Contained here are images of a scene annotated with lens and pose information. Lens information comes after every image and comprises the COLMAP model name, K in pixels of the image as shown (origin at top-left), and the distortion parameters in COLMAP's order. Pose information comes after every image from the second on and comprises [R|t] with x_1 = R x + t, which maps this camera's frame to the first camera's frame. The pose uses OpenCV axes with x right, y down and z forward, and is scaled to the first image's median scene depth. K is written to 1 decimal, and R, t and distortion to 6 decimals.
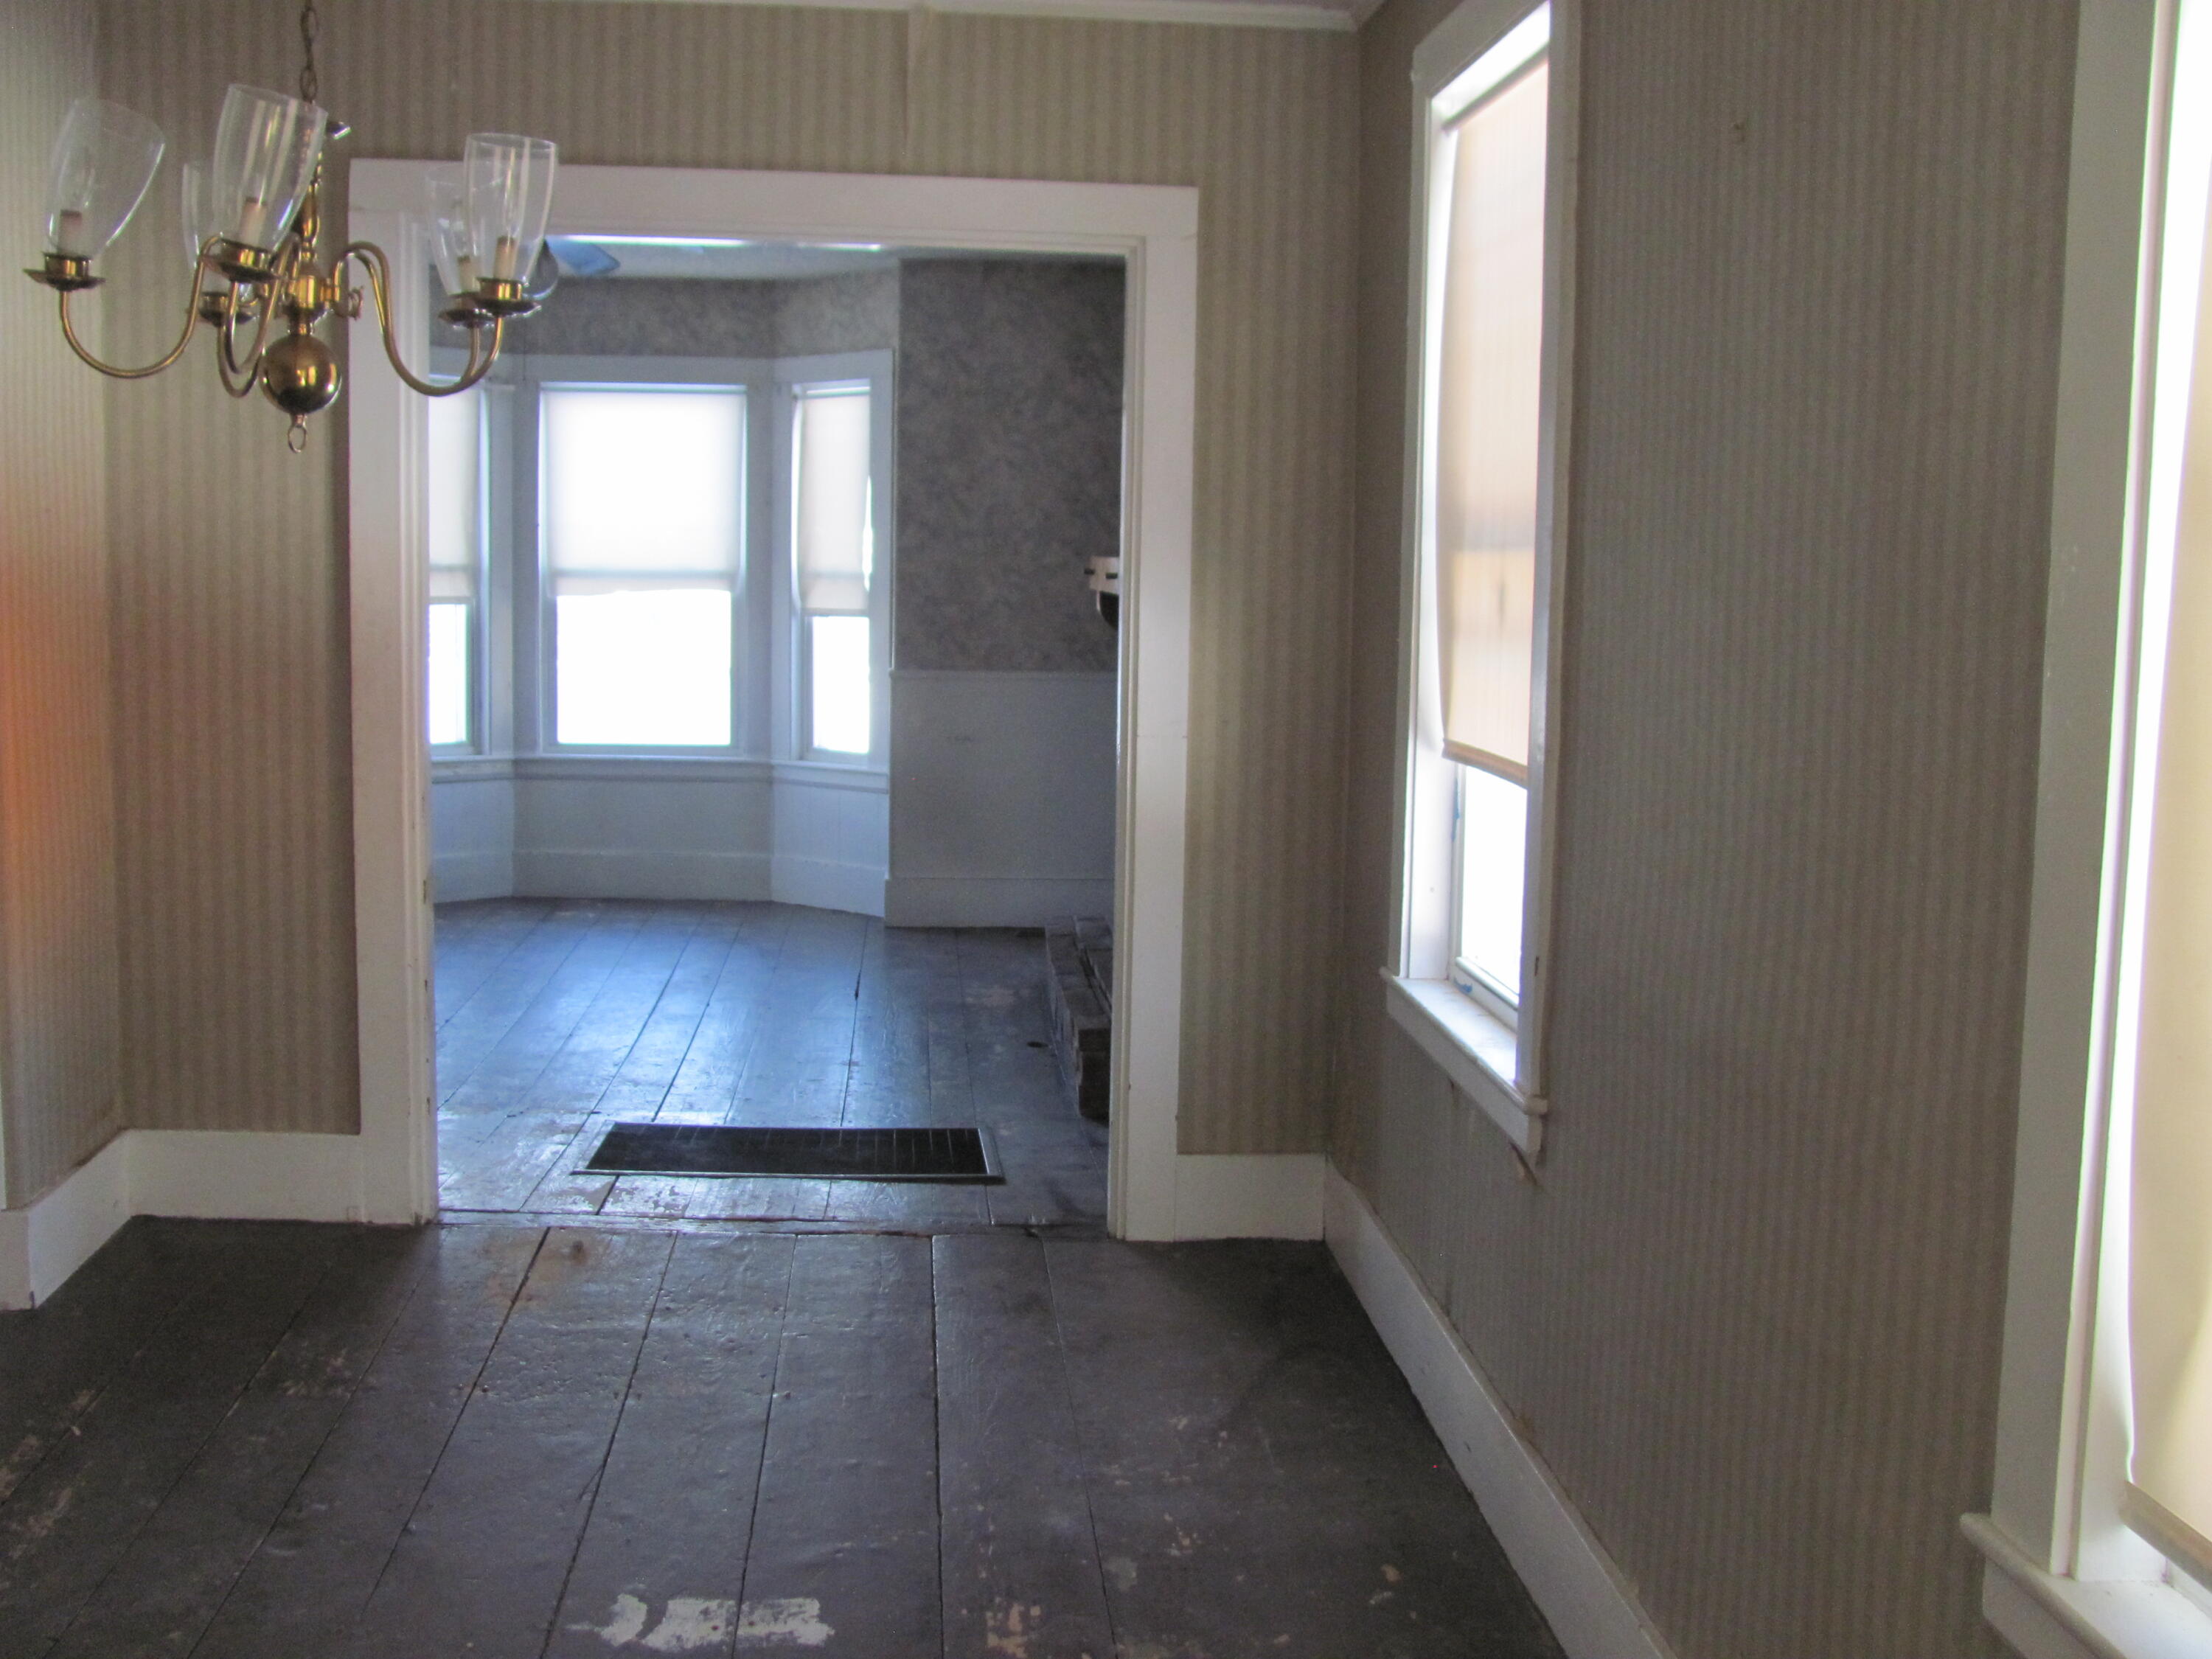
lens RADIAL K [[2381.5, 0, 1040.5], [0, 2381.5, 742.5], [0, 0, 1]] dist [-0.088390, 0.000000]
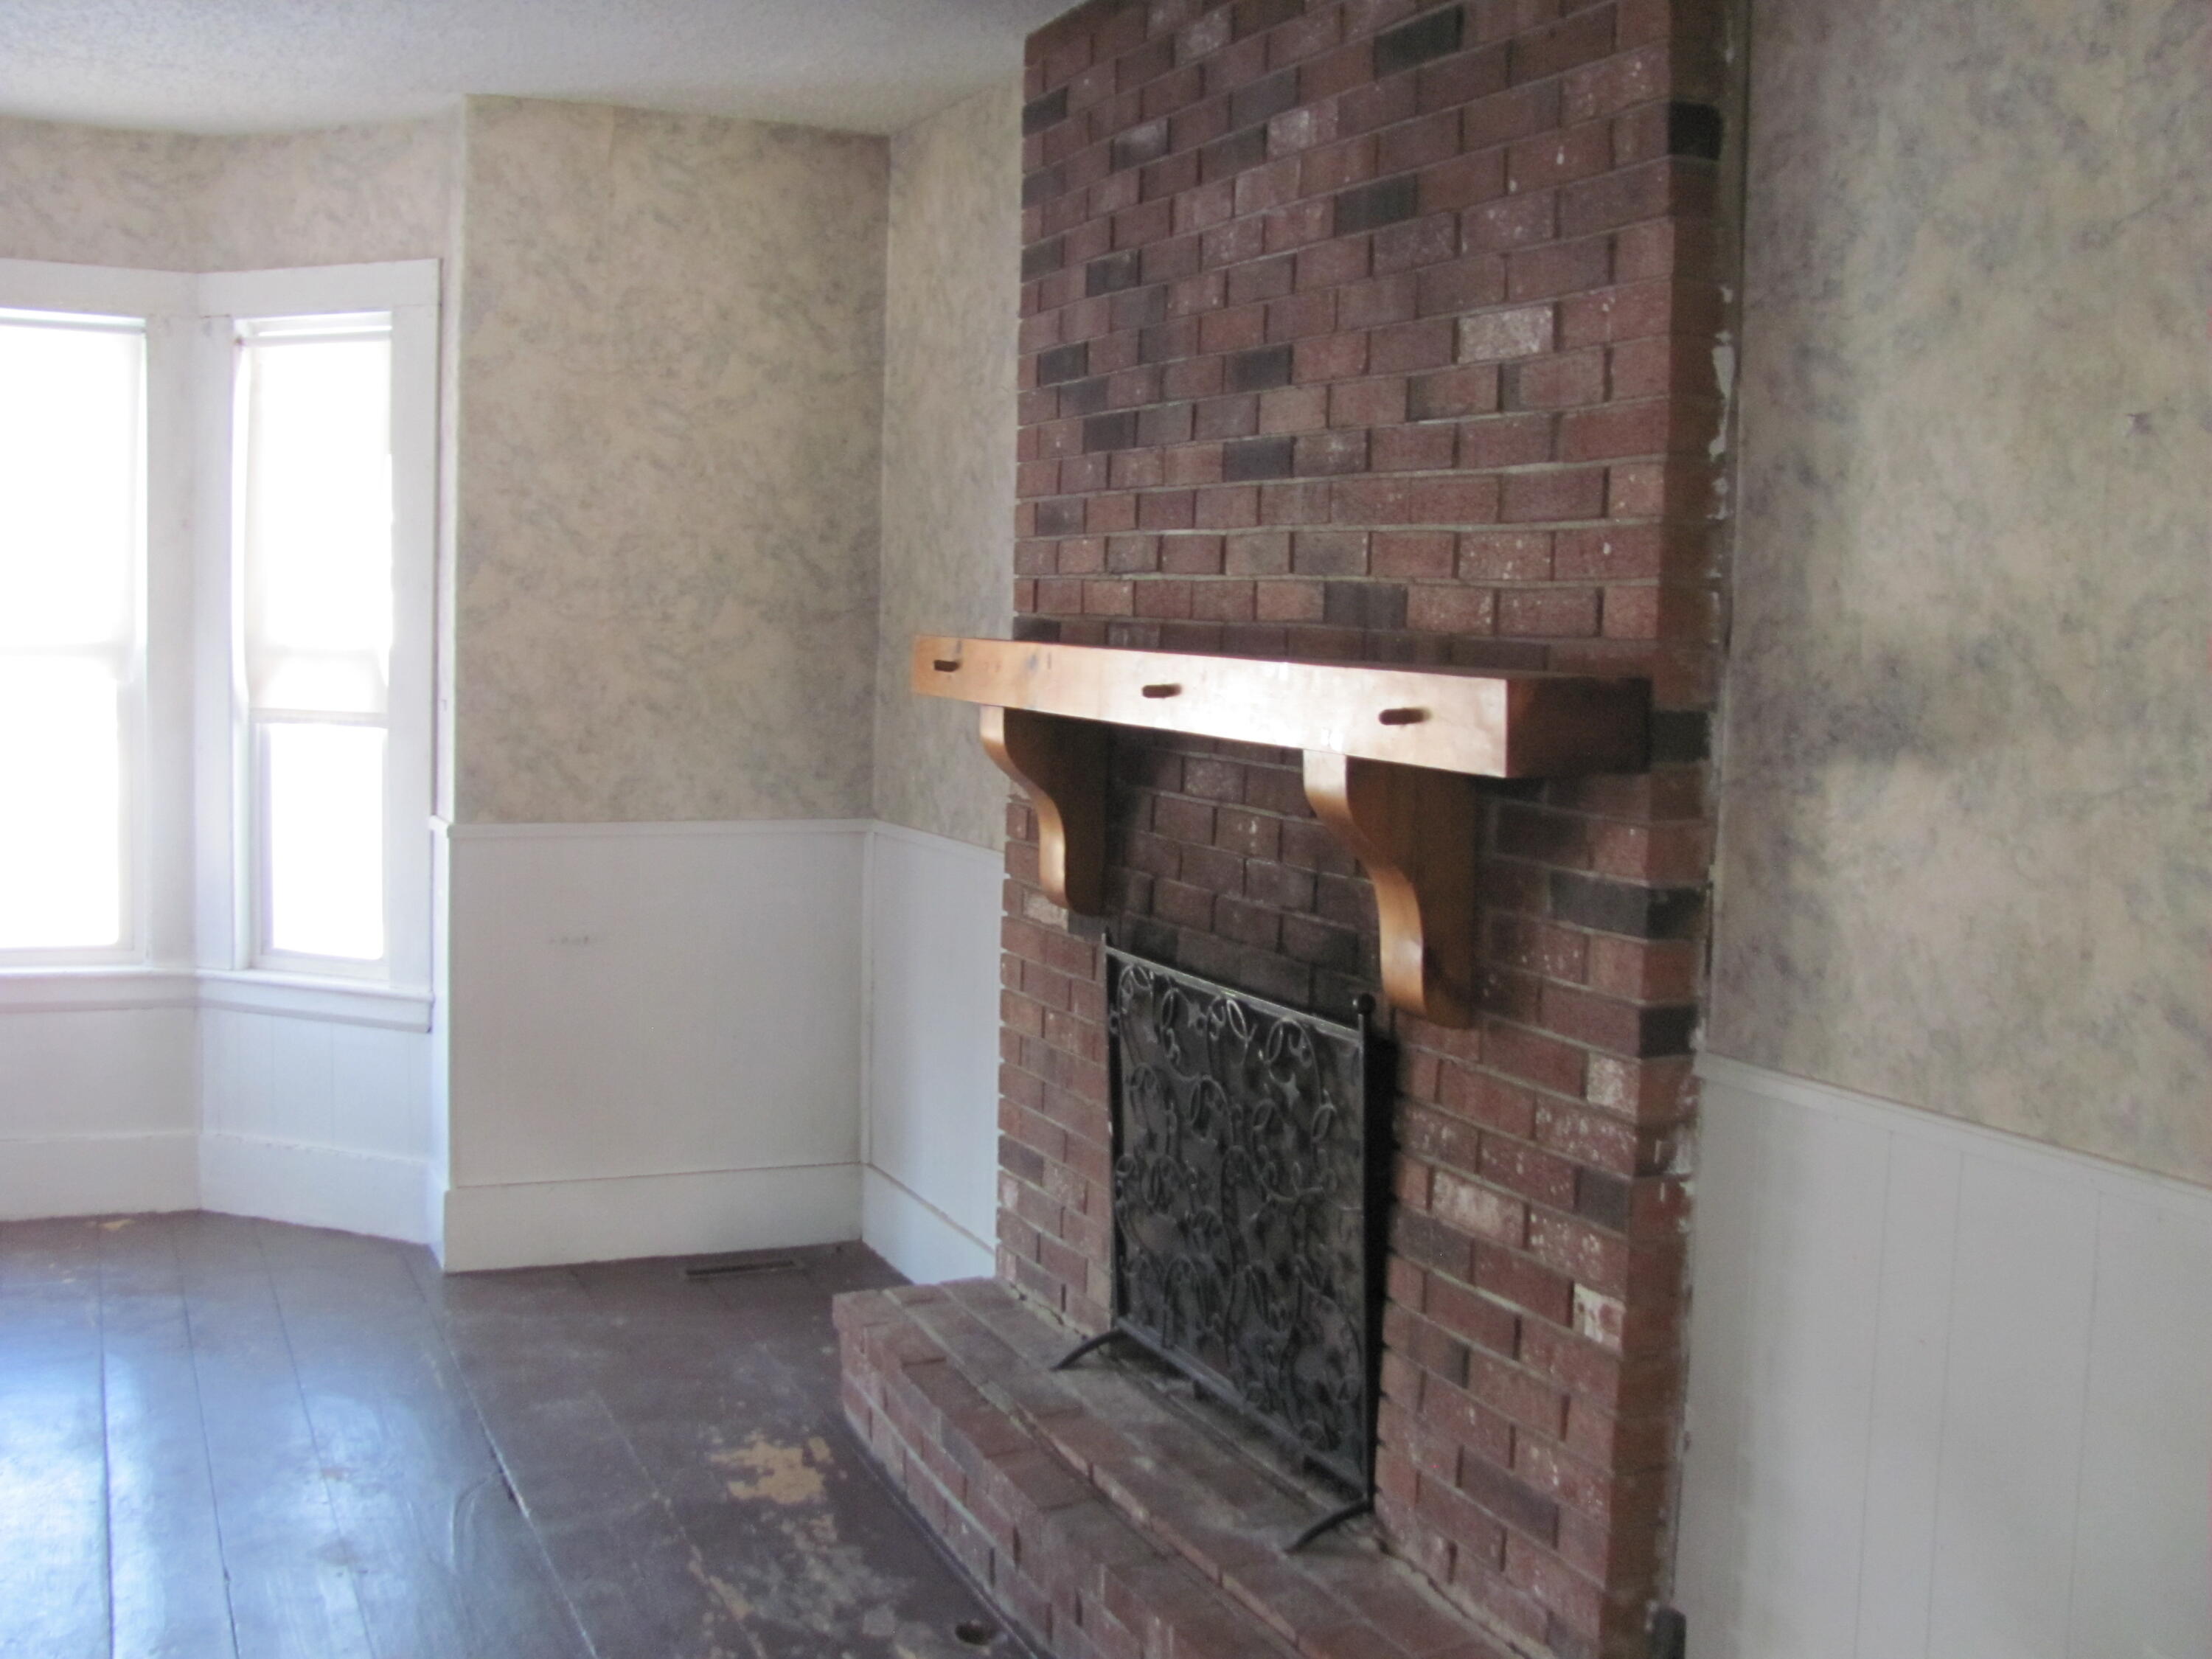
lens RADIAL K [[2381.5, 0, 1081.8], [0, 2381.5, 794.2], [0, 0, 1]] dist [-0.088390, 0.000000]
pose [[0.939371, -0.017184, 0.342472, -0.203122], [0.013767, 0.999828, 0.012406, -0.075405], [-0.342626, -0.006939, 0.939446, 0.748315]]
